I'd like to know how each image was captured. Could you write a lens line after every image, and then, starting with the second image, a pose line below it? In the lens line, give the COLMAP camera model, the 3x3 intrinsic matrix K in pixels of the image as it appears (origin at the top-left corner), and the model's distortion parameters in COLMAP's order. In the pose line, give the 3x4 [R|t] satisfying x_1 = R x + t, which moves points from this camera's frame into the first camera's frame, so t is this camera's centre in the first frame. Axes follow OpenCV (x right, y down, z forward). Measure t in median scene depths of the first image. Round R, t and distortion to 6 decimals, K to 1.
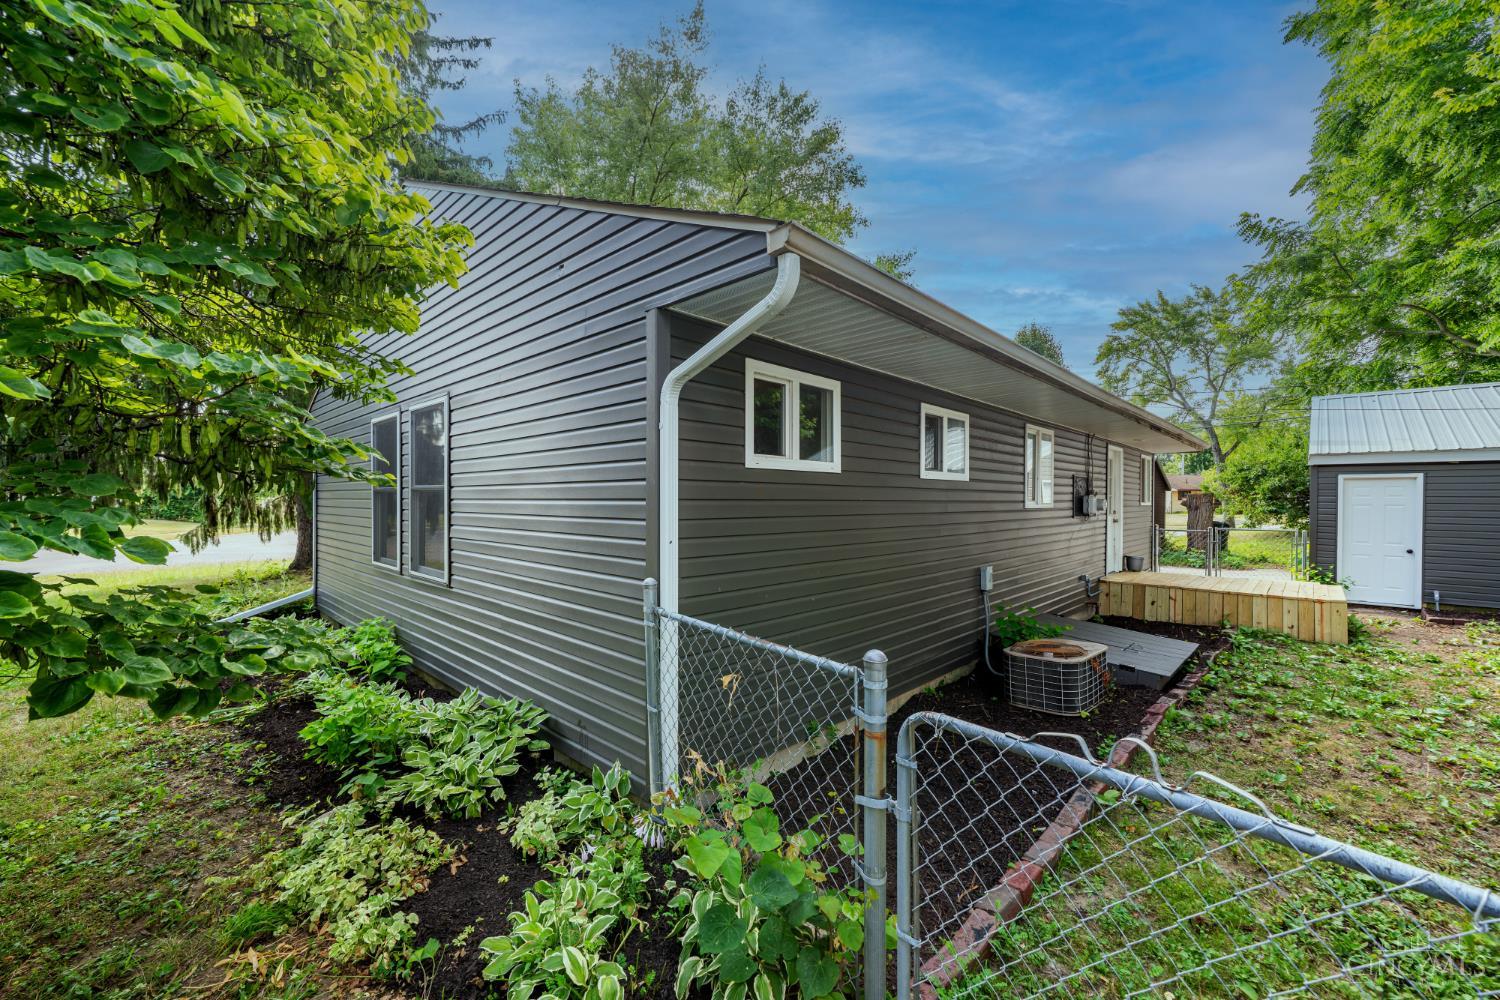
lens RADIAL K [[614.7, 0, 702.3], [0, 614.7, 501.9], [0, 0, 1]] dist [-0.001214, -0.000160]
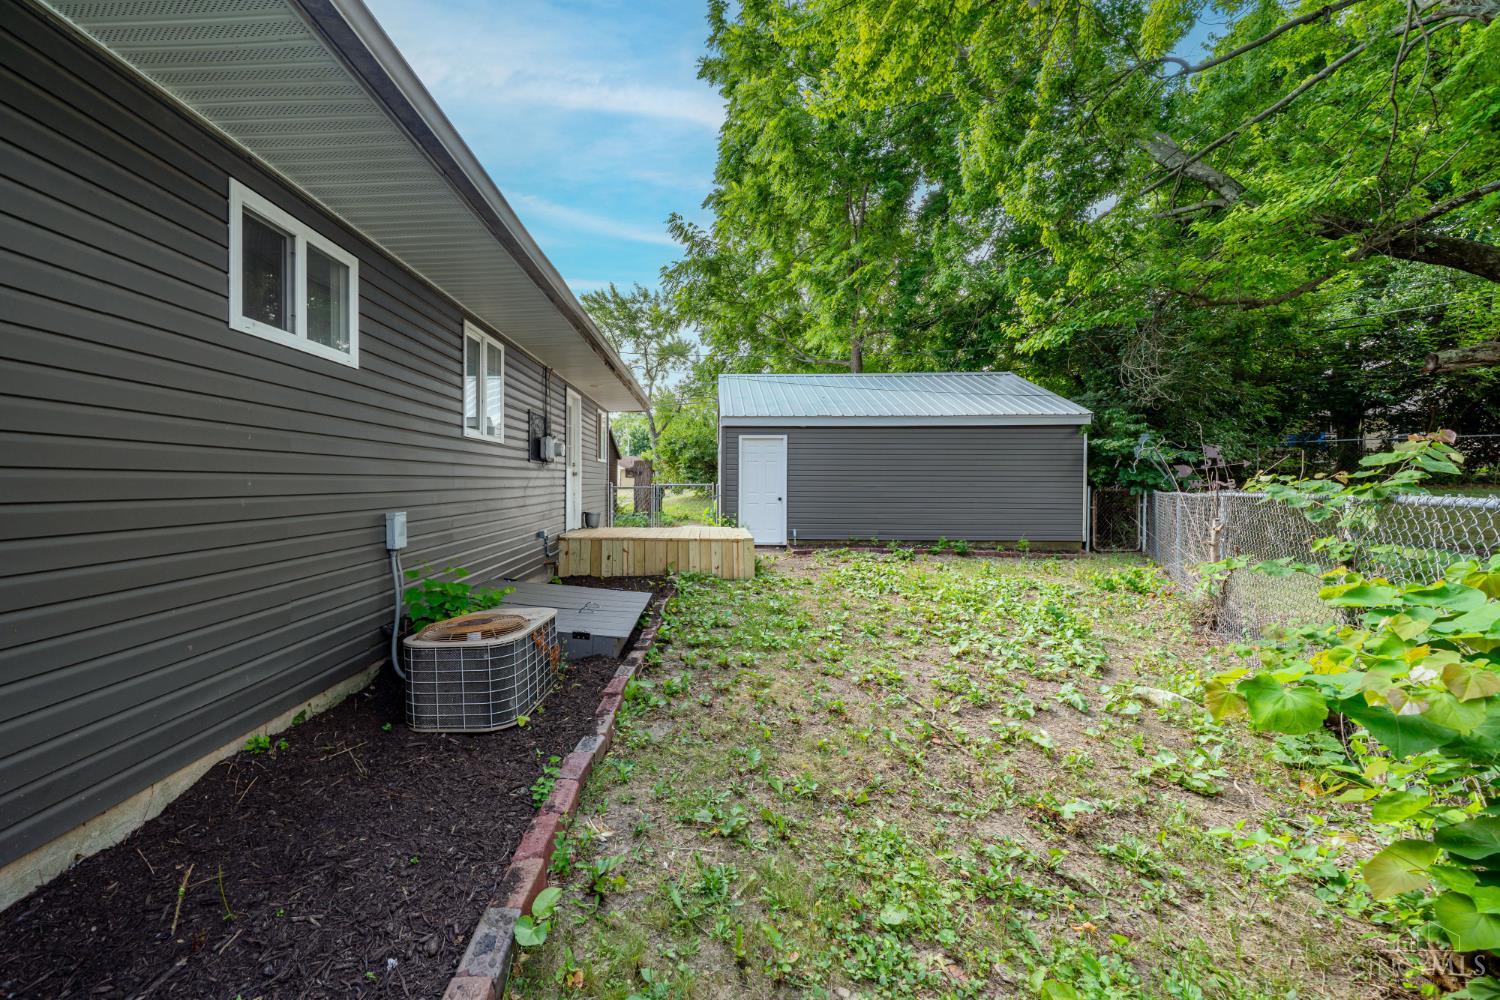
lens RADIAL K [[614.7, 0, 702.3], [0, 614.7, 501.9], [0, 0, 1]] dist [-0.001214, -0.000160]
pose [[0.706674, -0.016194, 0.707354, 0.189537], [0.002685, 0.999792, 0.020207, 0.065953], [-0.707534, -0.012381, 0.706571, 0.260259]]
